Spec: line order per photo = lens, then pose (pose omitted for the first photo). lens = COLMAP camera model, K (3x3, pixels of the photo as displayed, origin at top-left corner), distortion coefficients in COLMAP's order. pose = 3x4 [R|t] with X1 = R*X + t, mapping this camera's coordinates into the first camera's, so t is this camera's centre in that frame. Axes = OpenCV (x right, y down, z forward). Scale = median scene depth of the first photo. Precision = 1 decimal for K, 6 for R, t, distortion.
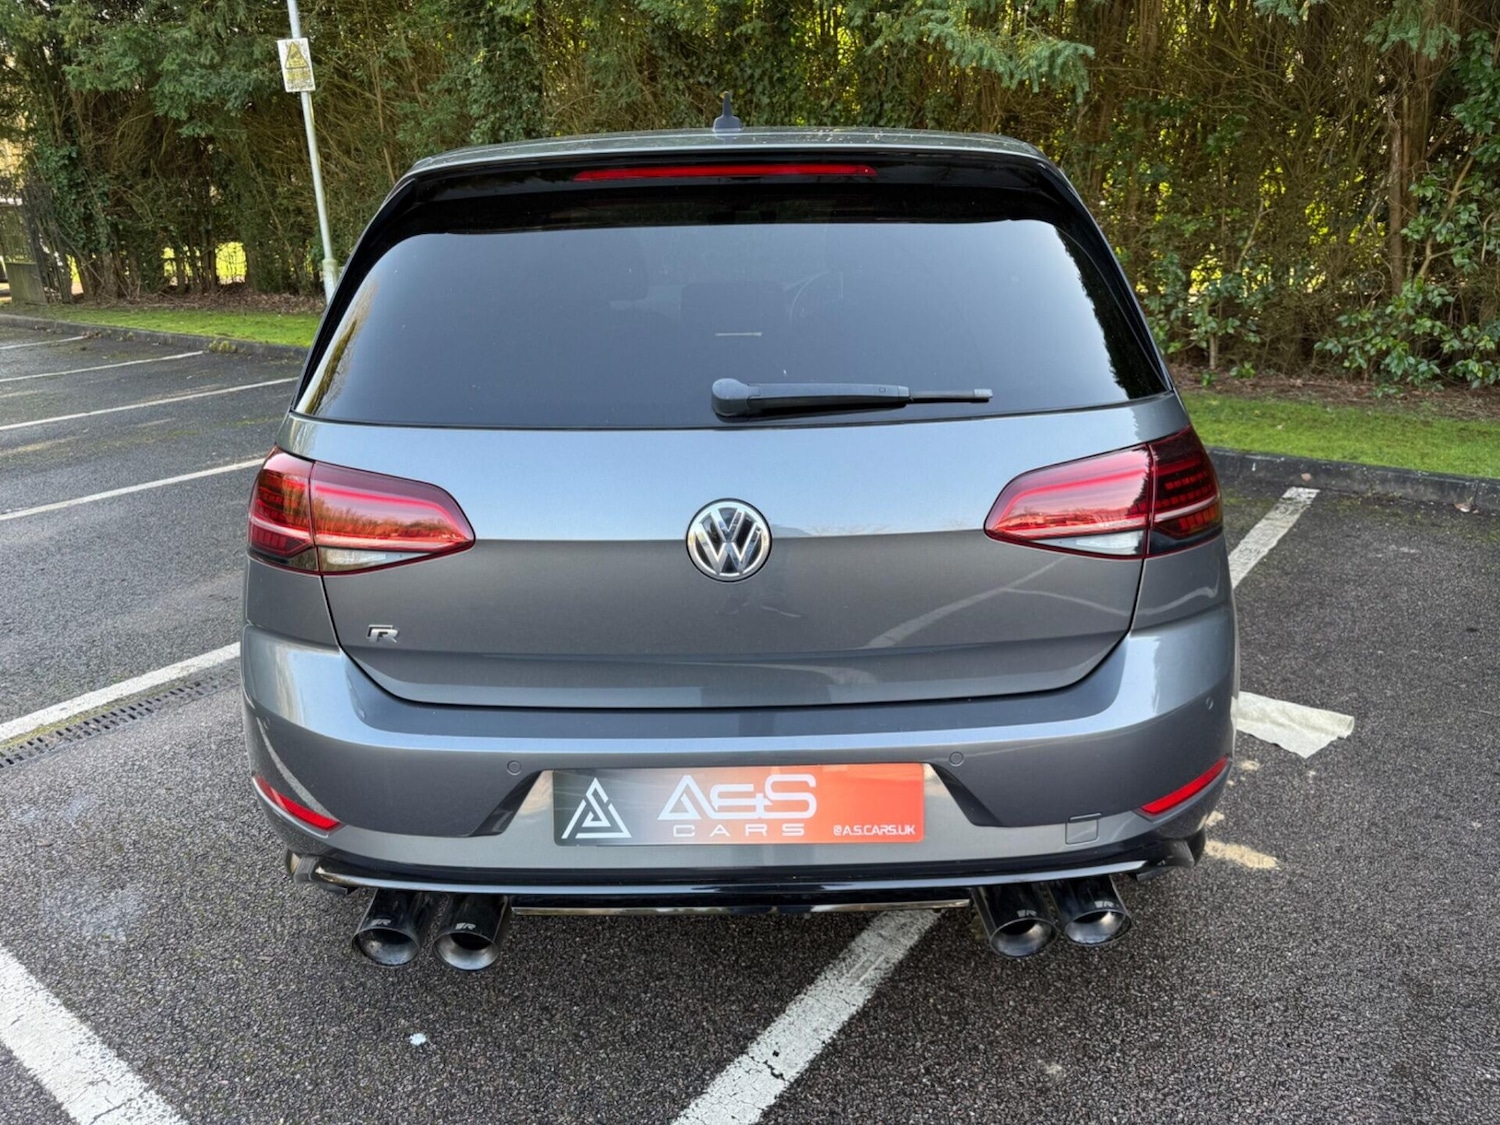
lens RADIAL K [[1085.0, 0, 750.0], [0, 1085.0, 562.5], [0, 0, 1]] dist [0.001054, -0.011443]
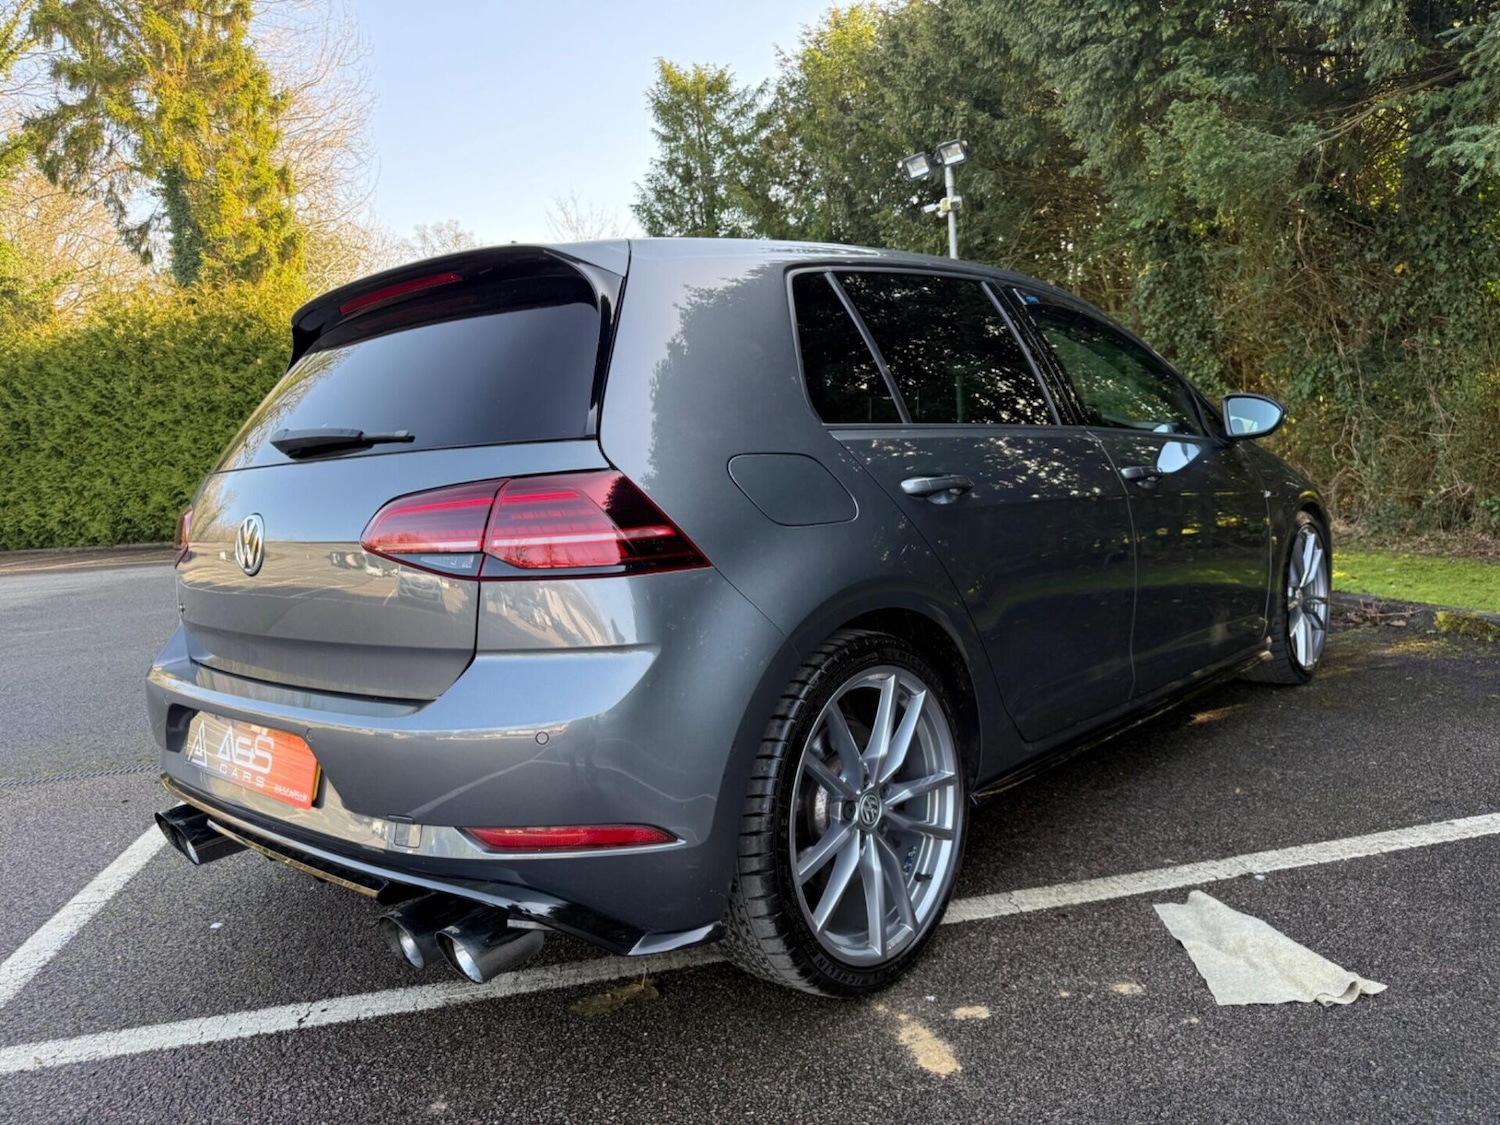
lens RADIAL K [[1085.0, 0, 750.0], [0, 1085.0, 562.5], [0, 0, 1]] dist [0.001054, -0.011443]
pose [[0.738957, 0.029210, -0.673119, 0.733590], [-0.163640, 0.976926, -0.137253, 0.048212], [0.653578, 0.211574, 0.726686, 0.236173]]
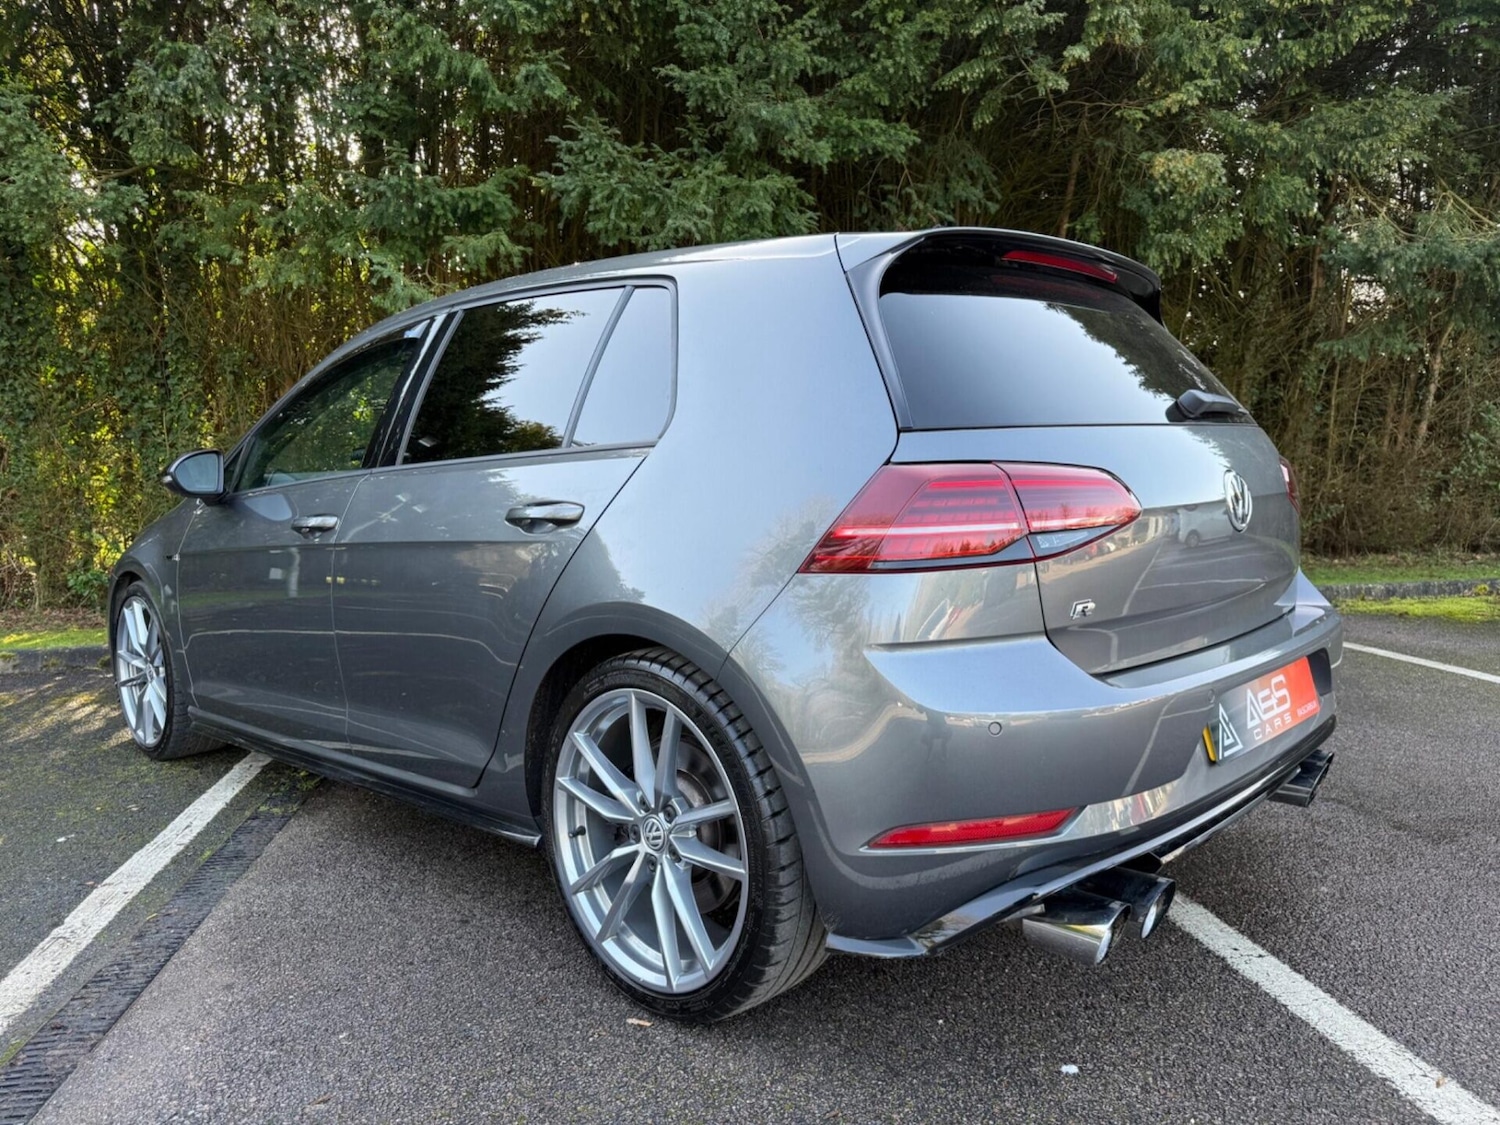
lens RADIAL K [[1085.0, 0, 750.0], [0, 1085.0, 562.5], [0, 0, 1]] dist [0.001054, -0.011443]
pose [[0.687032, -0.056045, 0.724463, -0.787773], [0.244543, 0.956696, -0.157897, 0.064808], [-0.684241, 0.285642, 0.670986, 0.288539]]
